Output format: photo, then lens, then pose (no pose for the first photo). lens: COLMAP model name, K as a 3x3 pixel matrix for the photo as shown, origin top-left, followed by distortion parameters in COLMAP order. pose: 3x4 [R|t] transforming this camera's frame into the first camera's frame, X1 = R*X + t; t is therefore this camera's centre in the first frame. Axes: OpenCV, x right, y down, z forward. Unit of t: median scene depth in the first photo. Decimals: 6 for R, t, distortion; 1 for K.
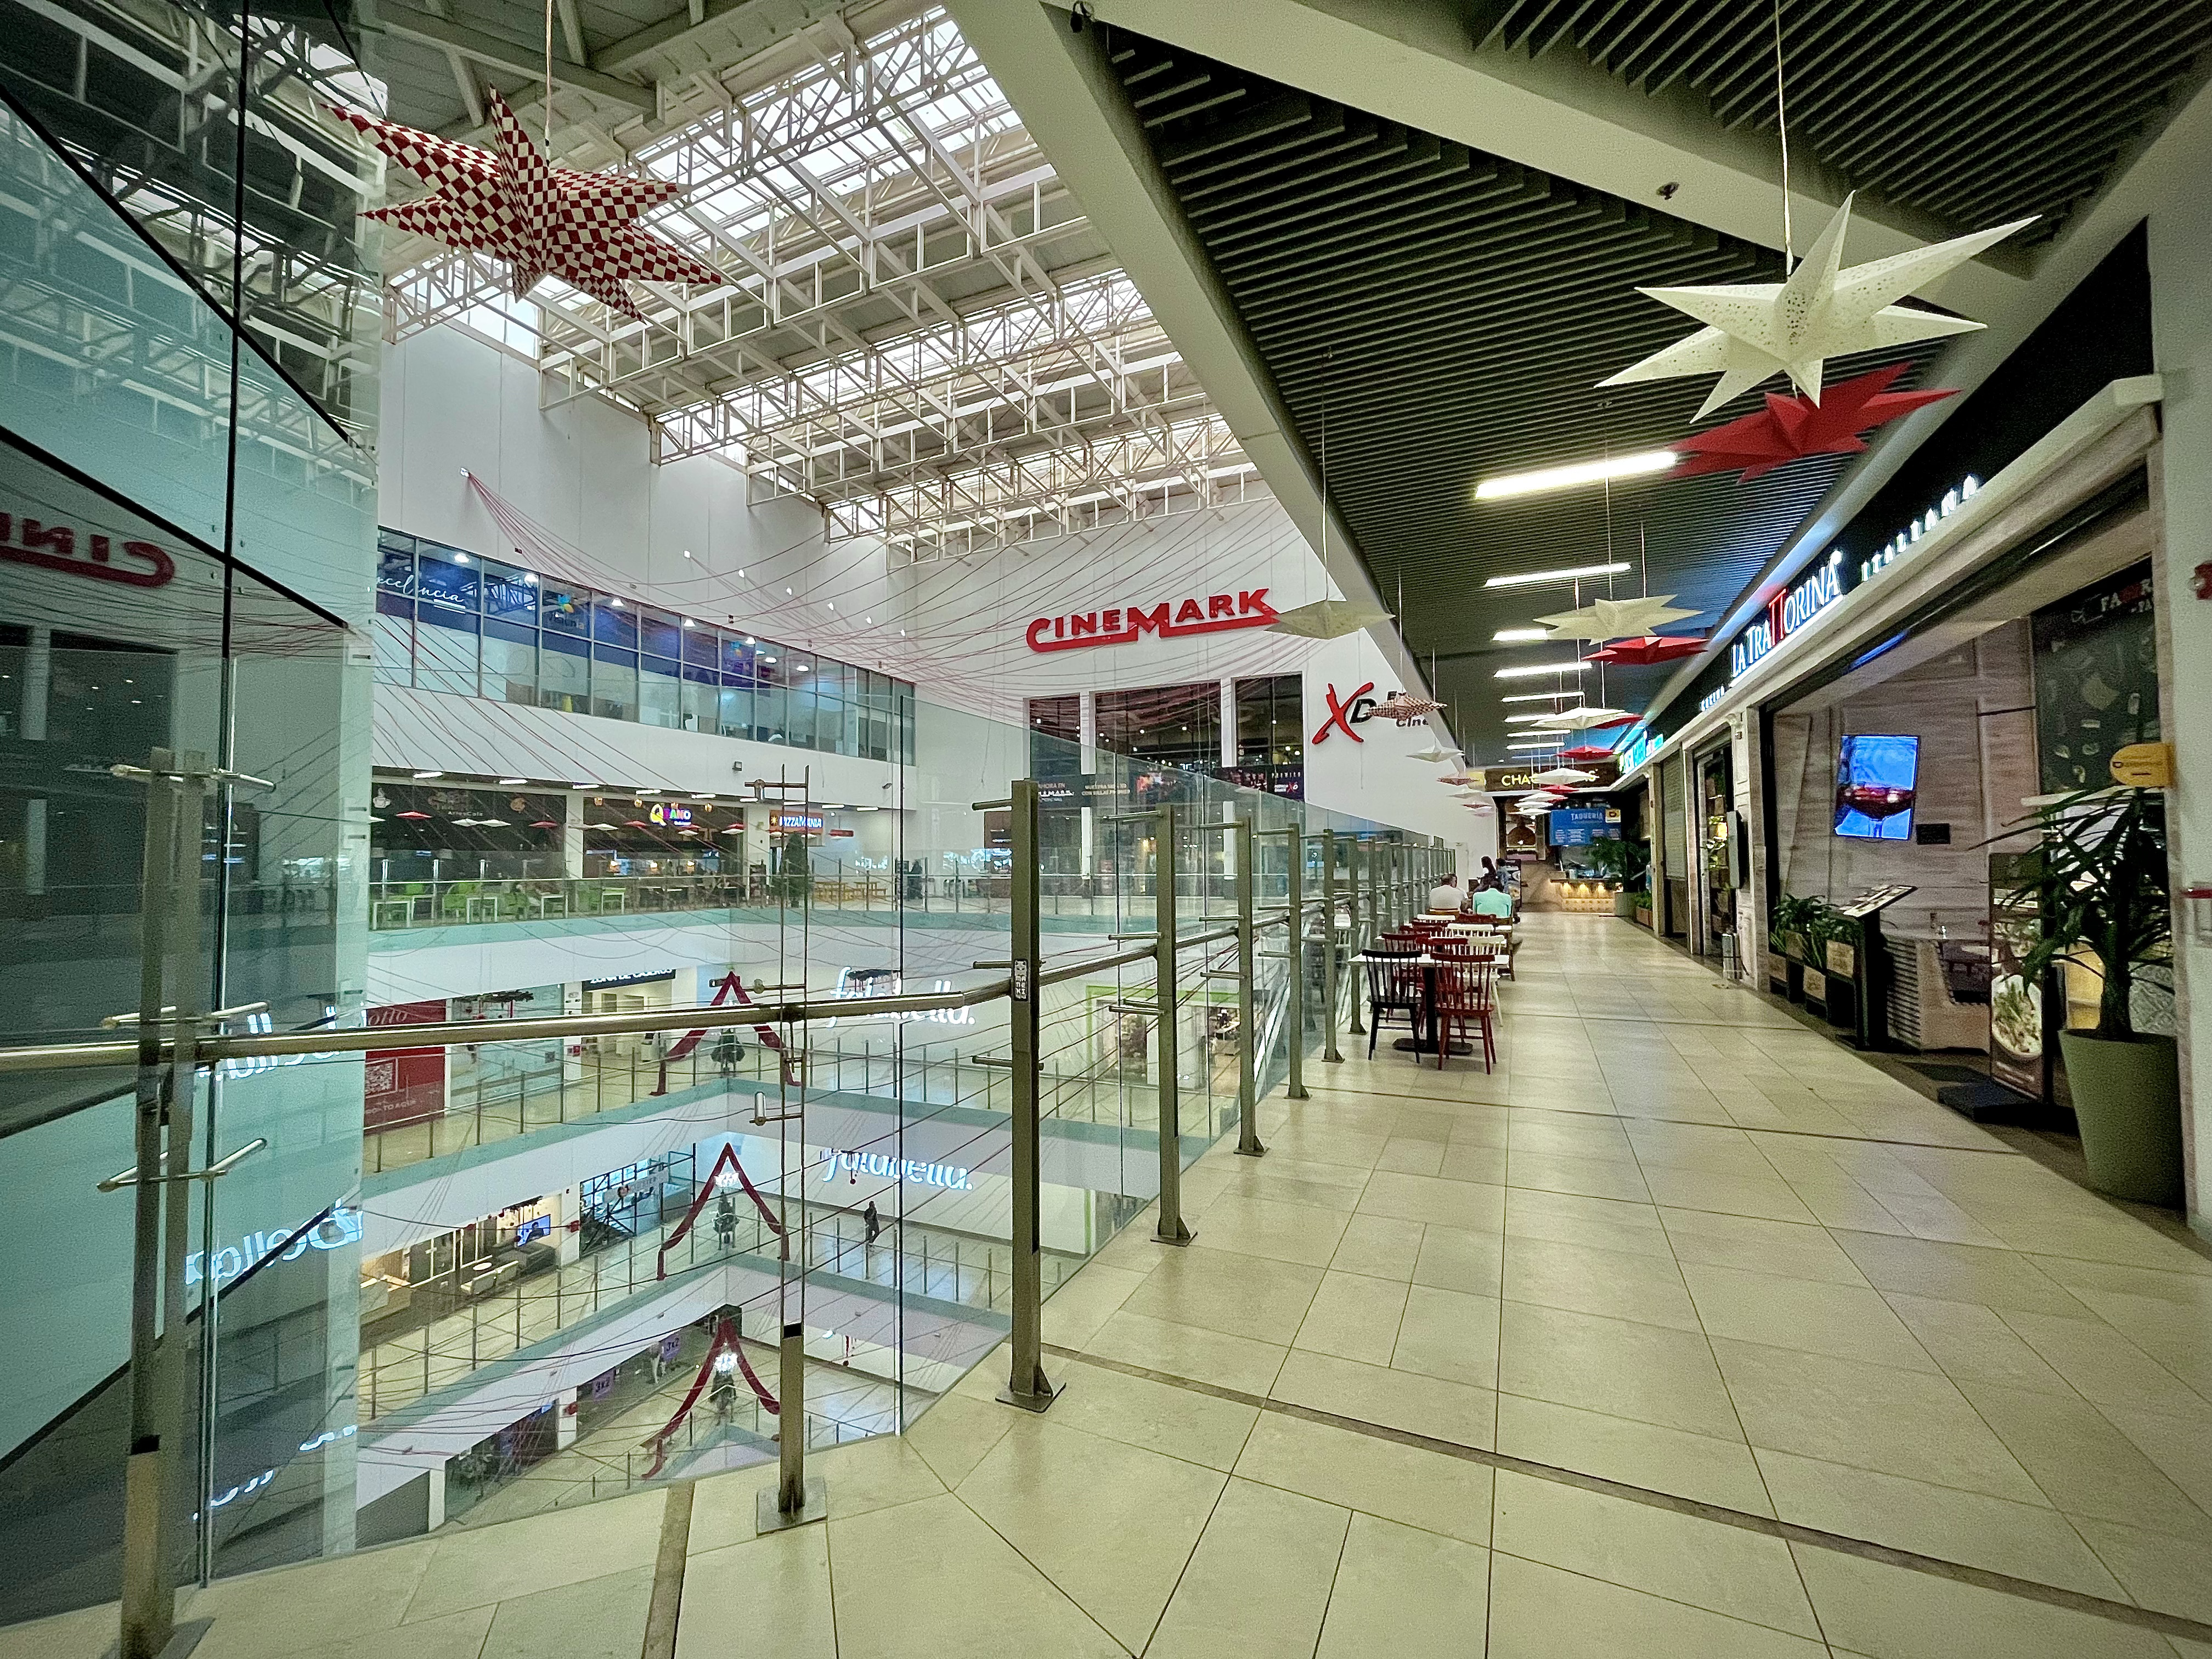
lens RADIAL K [[900.1, 0, 1098.1], [0, 900.1, 818.5], [0, 0, 1]] dist [0.000866, 0.000378]
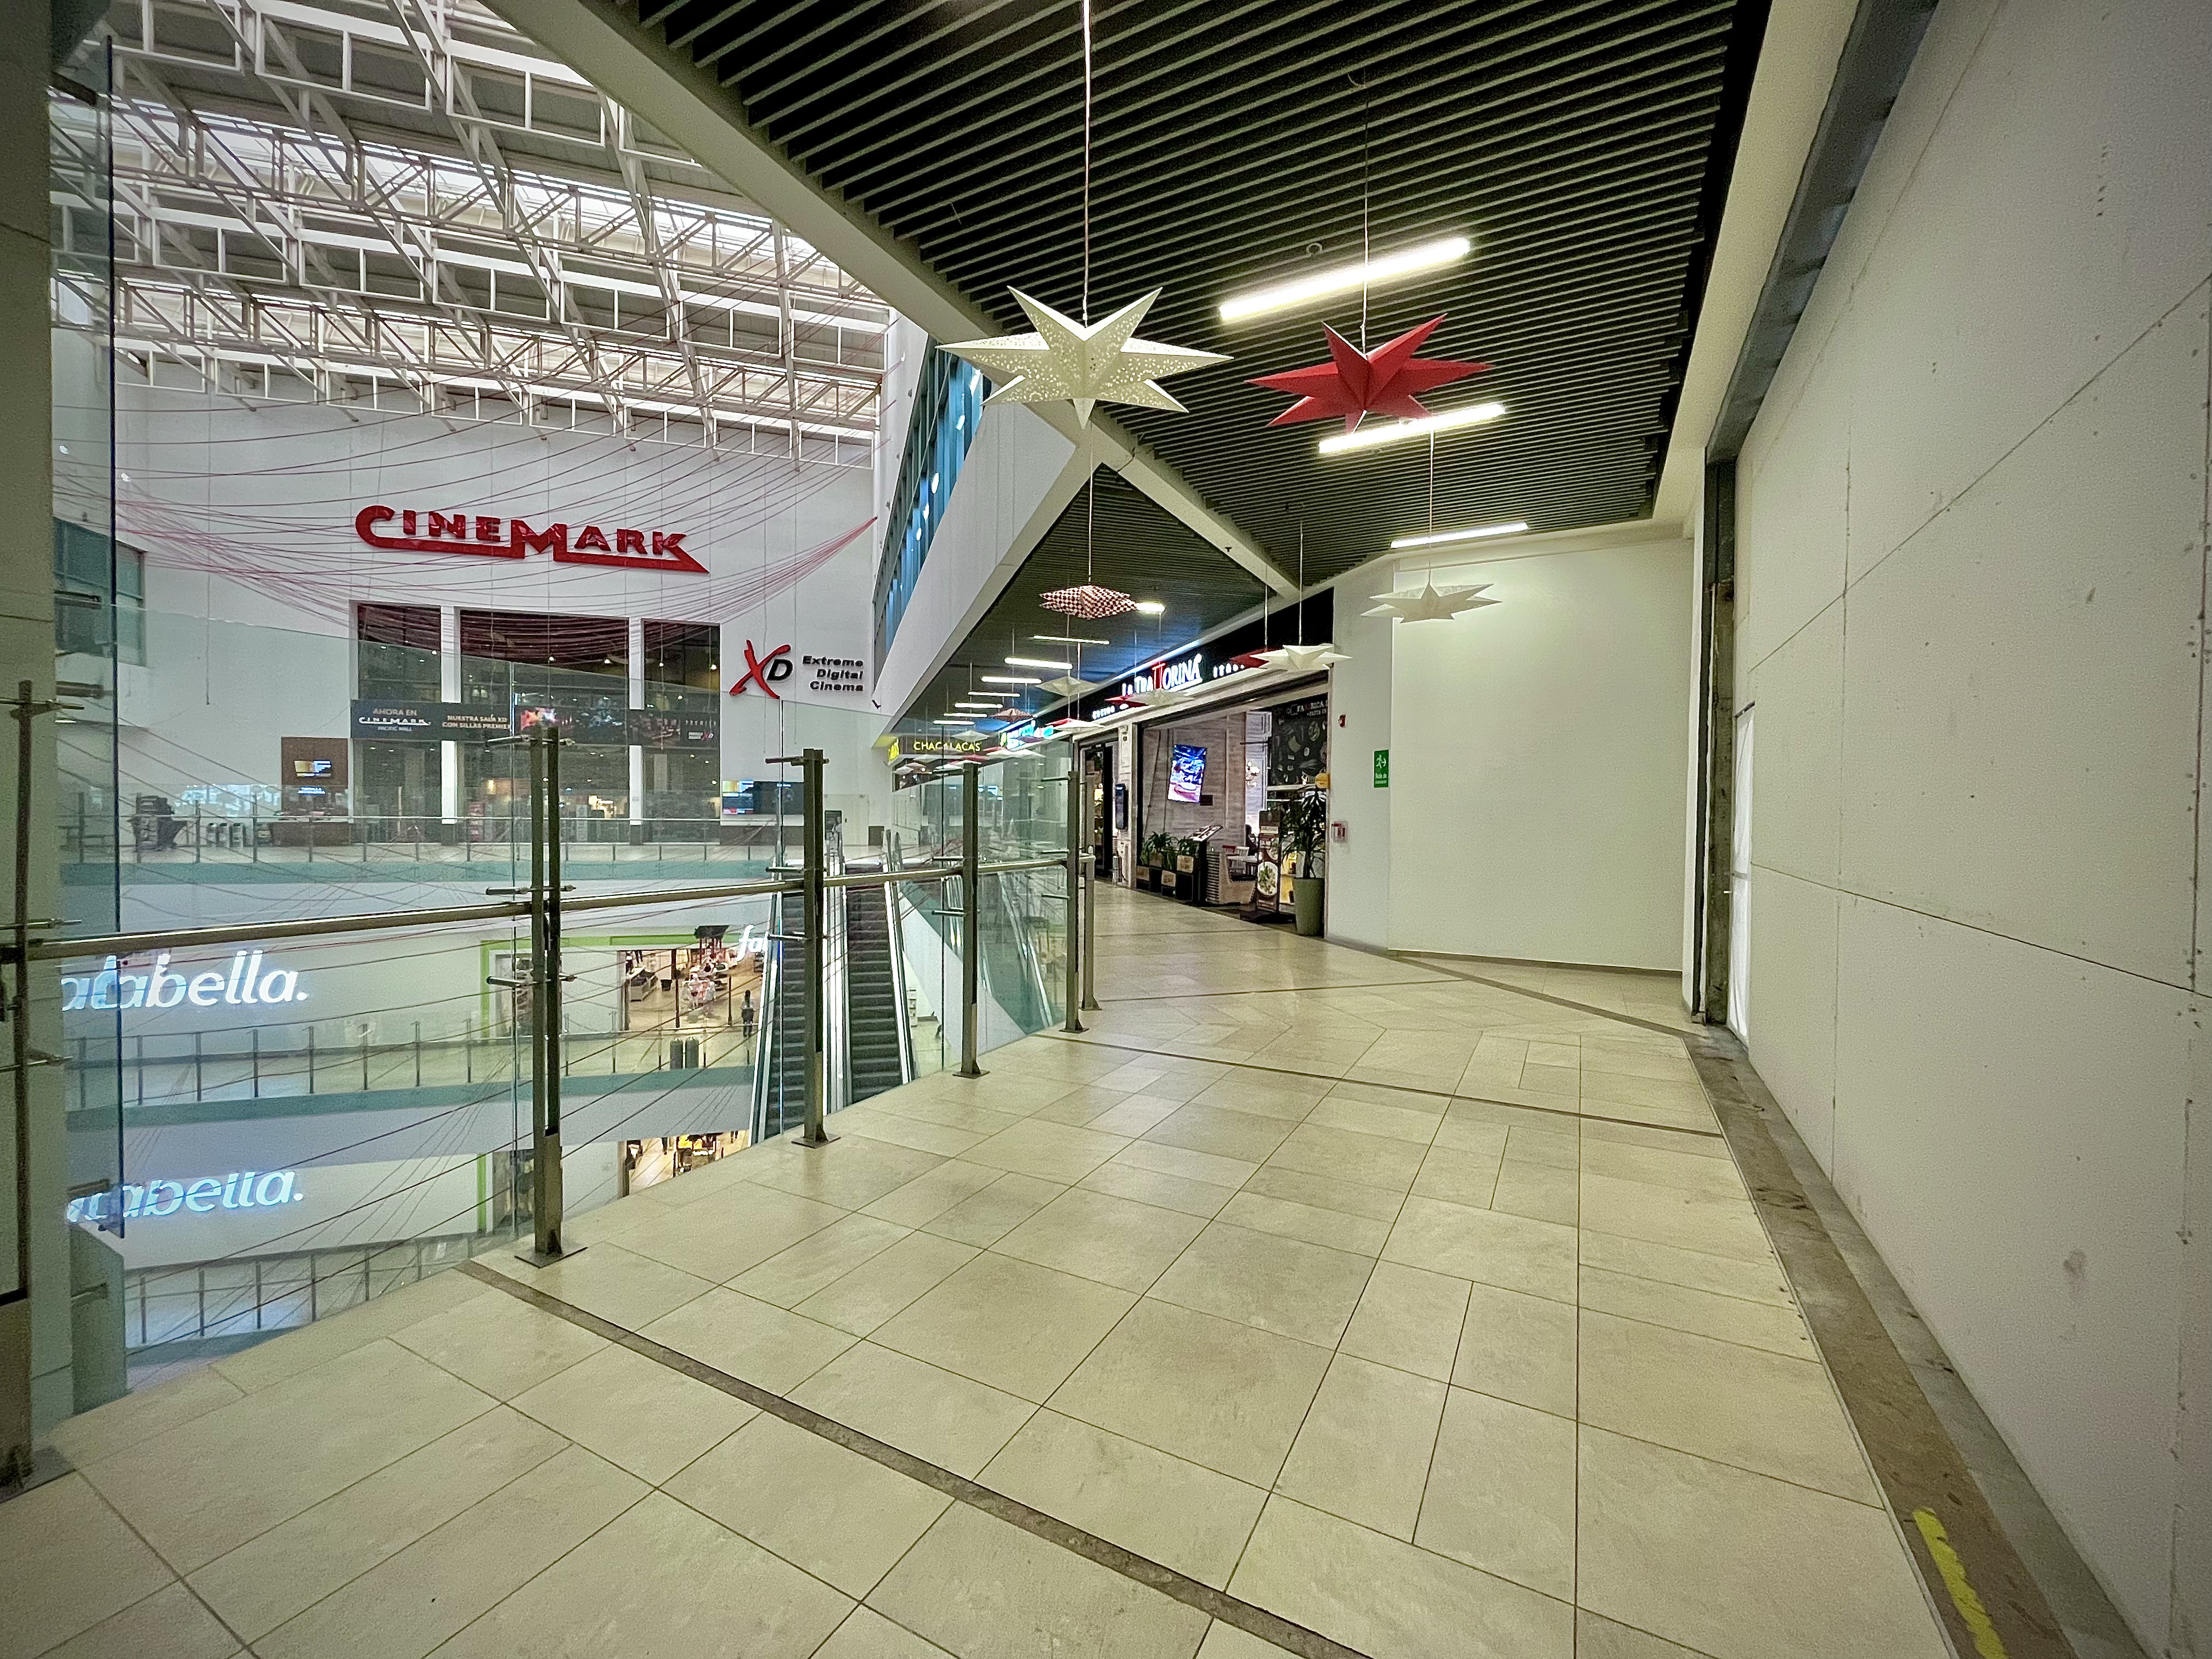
lens RADIAL K [[900.1, 0, 1098.1], [0, 900.1, 818.5], [0, 0, 1]] dist [0.000866, 0.000378]
pose [[0.743485, 0.009439, 0.668686, -0.141278], [-0.047821, 0.998091, 0.039082, -0.001999], [-0.667041, -0.061034, 0.742517, -0.070742]]
